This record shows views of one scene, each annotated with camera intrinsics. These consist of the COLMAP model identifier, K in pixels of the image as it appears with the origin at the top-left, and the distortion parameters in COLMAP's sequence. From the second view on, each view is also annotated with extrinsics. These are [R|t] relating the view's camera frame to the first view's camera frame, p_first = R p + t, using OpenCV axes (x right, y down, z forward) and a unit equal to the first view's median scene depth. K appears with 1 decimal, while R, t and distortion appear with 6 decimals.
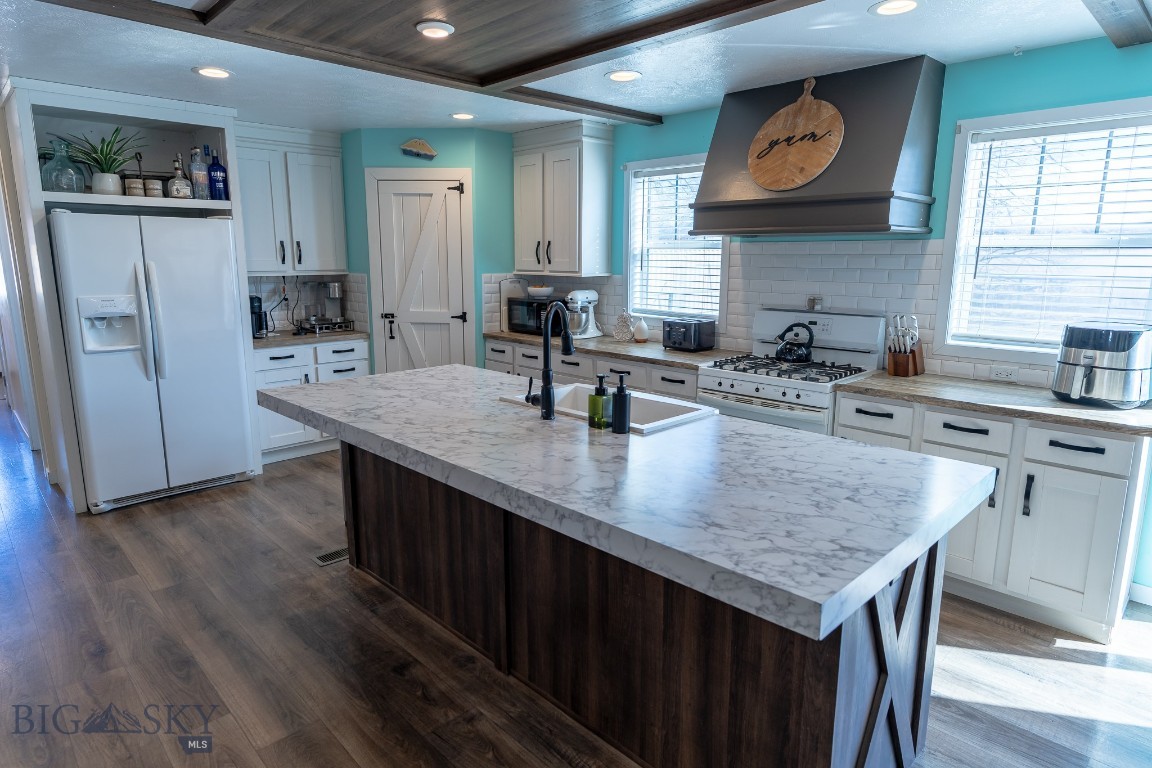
lens RADIAL K [[674.3, 0, 576.0], [0, 674.3, 384.0], [0, 0, 1]] dist [0.000736, -0.000107]
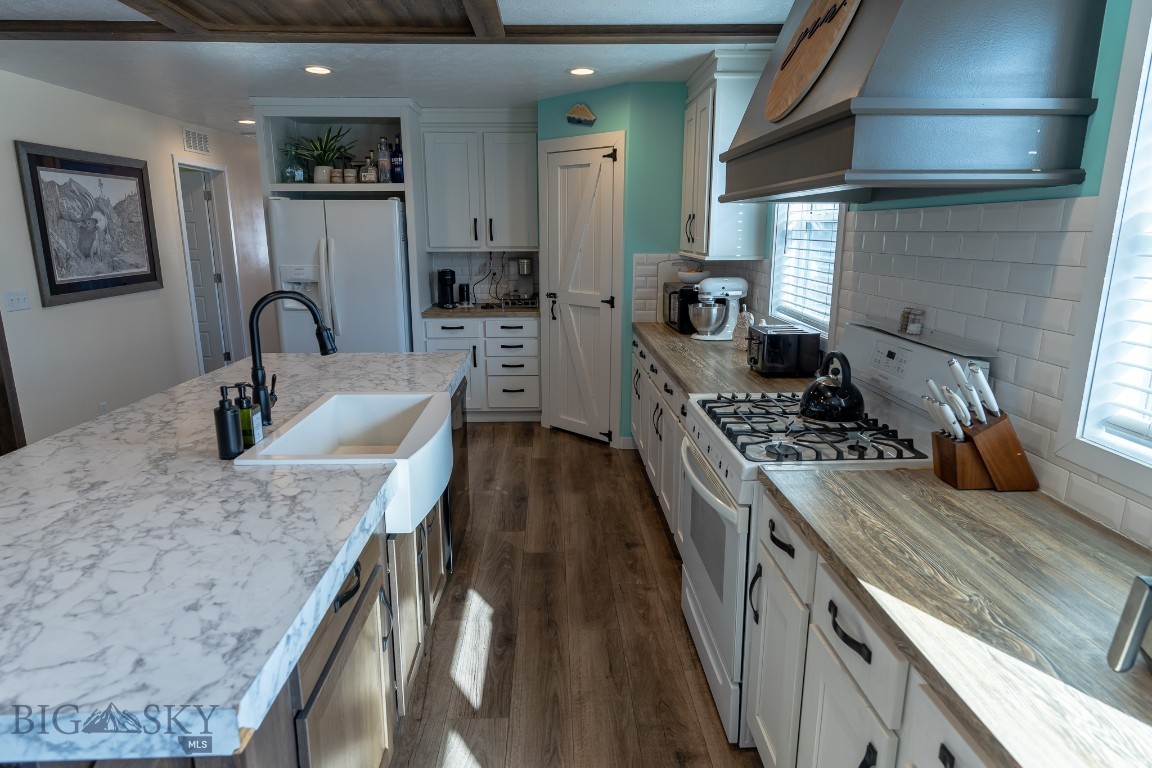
lens RADIAL K [[674.3, 0, 576.0], [0, 674.3, 384.0], [0, 0, 1]] dist [0.000736, -0.000107]
pose [[0.732824, 0.148900, -0.663927, 0.422989], [-0.125069, 0.988614, 0.083670, -0.063389], [0.668825, 0.021721, 0.743102, 0.322849]]
